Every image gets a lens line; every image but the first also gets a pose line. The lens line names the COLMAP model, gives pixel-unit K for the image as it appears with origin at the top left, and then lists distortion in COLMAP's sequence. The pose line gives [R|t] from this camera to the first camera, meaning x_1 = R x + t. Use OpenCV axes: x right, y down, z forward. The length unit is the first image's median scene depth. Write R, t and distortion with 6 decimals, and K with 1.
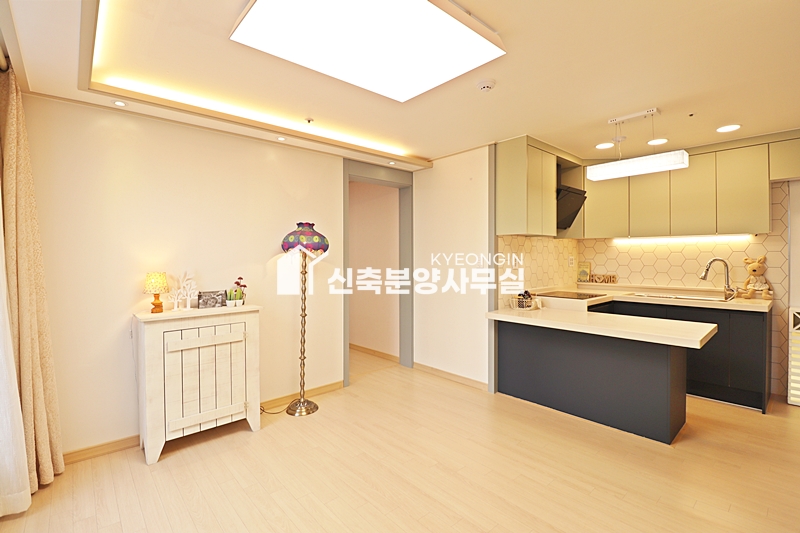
lens RADIAL K [[368.2, 0, 402.0], [0, 368.2, 261.5], [0, 0, 1]] dist [-0.012882, -0.008576]
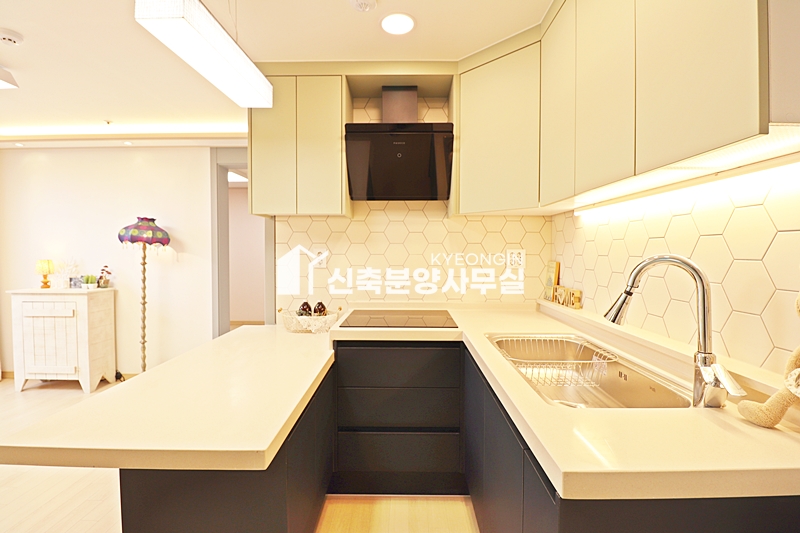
lens RADIAL K [[368.2, 0, 402.0], [0, 368.2, 261.5], [0, 0, 1]] dist [-0.012882, -0.008576]
pose [[0.734083, 0.022699, -0.678680, 1.156904], [-0.012589, 0.999724, 0.019820, -0.006730], [0.678943, -0.006006, 0.734166, 0.832532]]
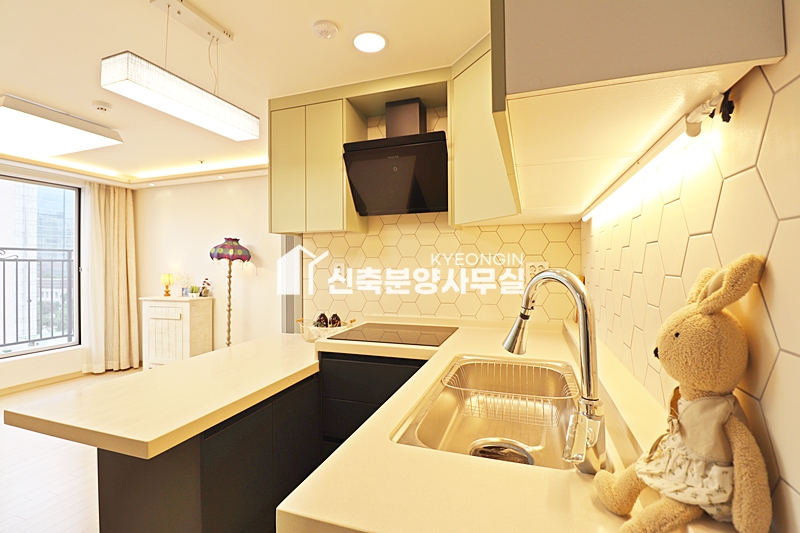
lens RADIAL K [[368.2, 0, 402.0], [0, 368.2, 261.5], [0, 0, 1]] dist [-0.012882, -0.008576]
pose [[0.483551, -0.007456, -0.875284, 1.303213], [-0.004031, 0.999934, -0.010744, -0.012371], [0.875307, 0.008724, 0.483489, 1.036692]]
